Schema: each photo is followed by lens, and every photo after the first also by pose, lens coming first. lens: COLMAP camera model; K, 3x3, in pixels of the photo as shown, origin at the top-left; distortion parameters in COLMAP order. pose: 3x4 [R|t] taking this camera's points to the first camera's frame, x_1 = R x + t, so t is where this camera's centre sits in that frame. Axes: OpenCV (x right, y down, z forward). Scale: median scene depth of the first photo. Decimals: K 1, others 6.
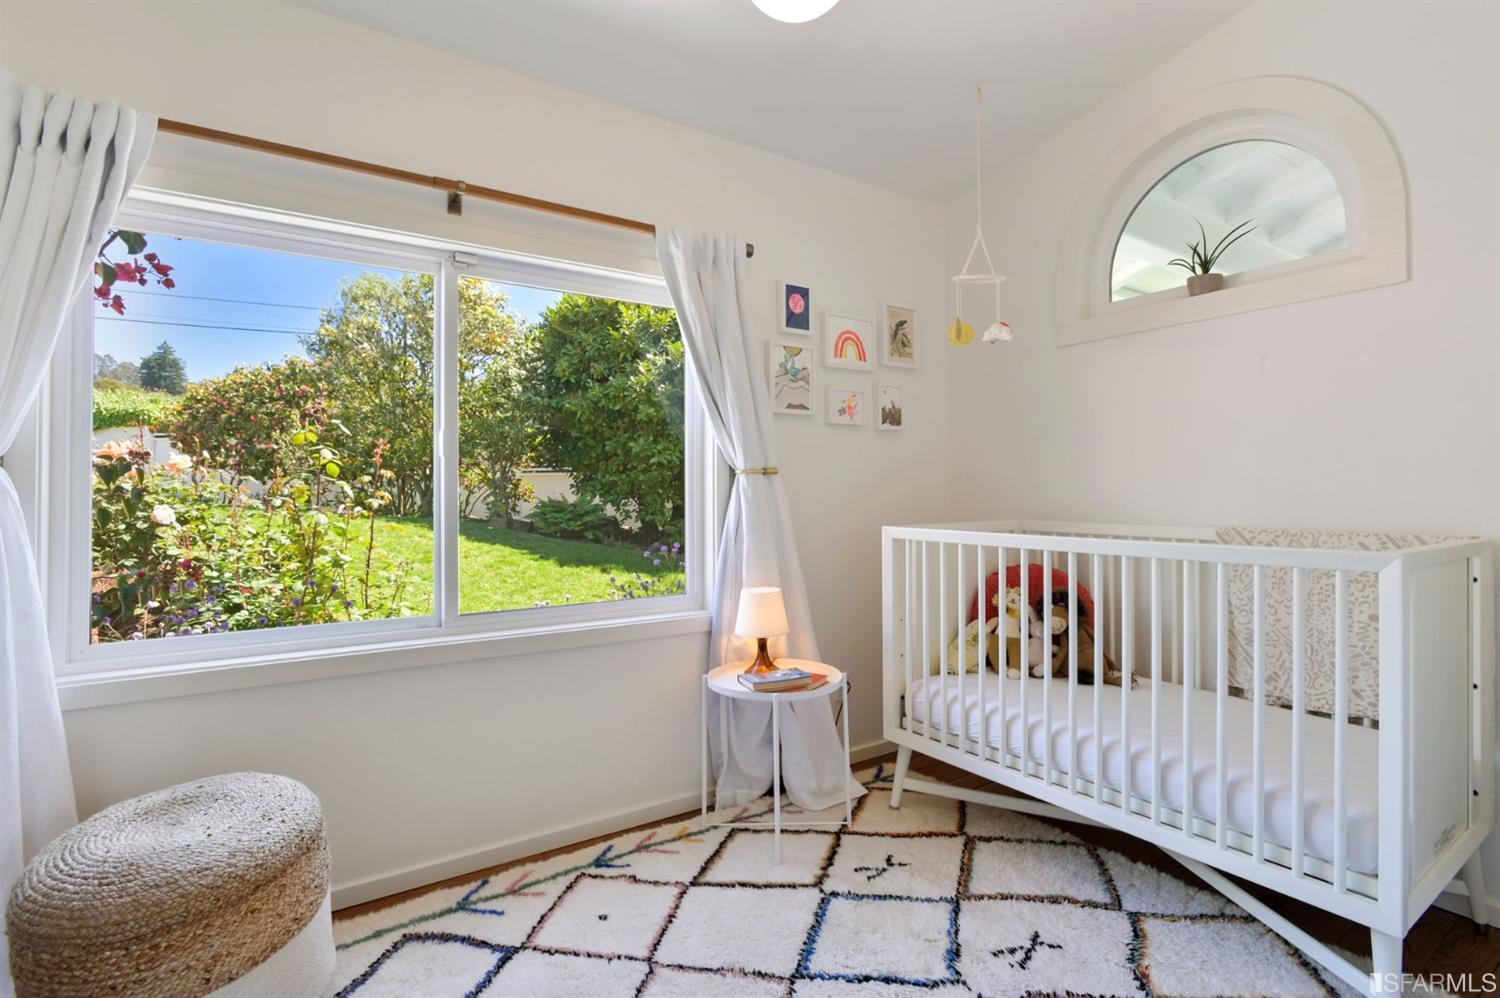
lens RADIAL K [[718.6, 0, 761.8], [0, 718.6, 496.1], [0, 0, 1]] dist [-0.010473, -0.004237]
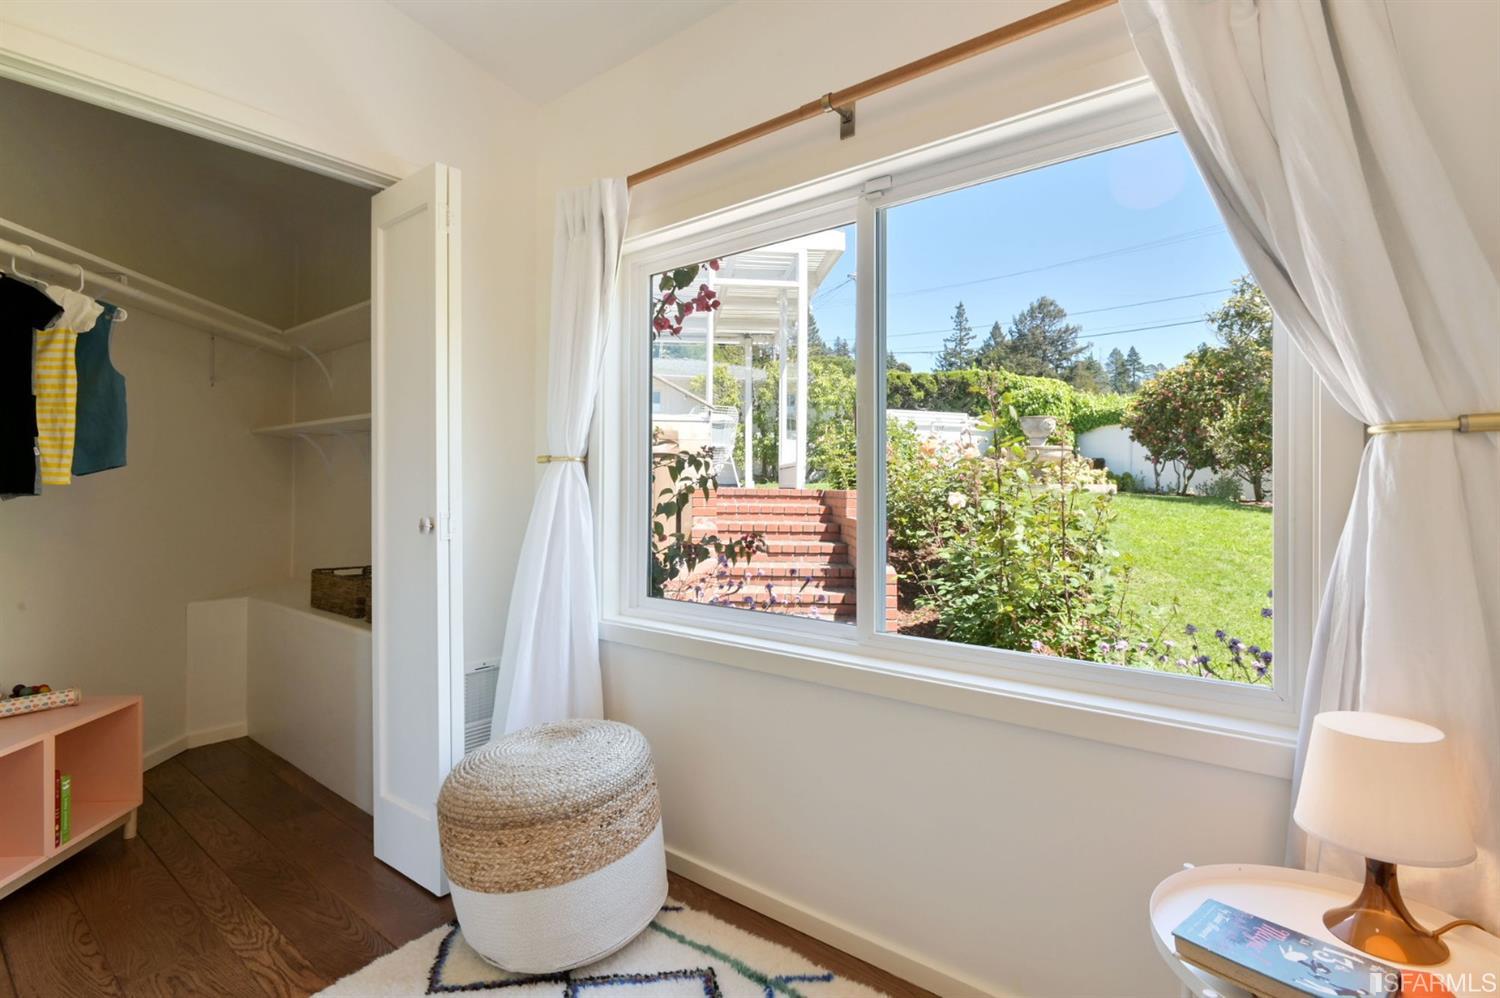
lens RADIAL K [[718.6, 0, 753.9], [0, 718.6, 491.6], [0, 0, 1]] dist [-0.010473, -0.004237]
pose [[0.281856, 0.012245, -0.959378, 0.314471], [-0.004142, 0.999925, 0.011546, -0.002311], [0.959448, 0.000719, 0.281886, 0.657072]]
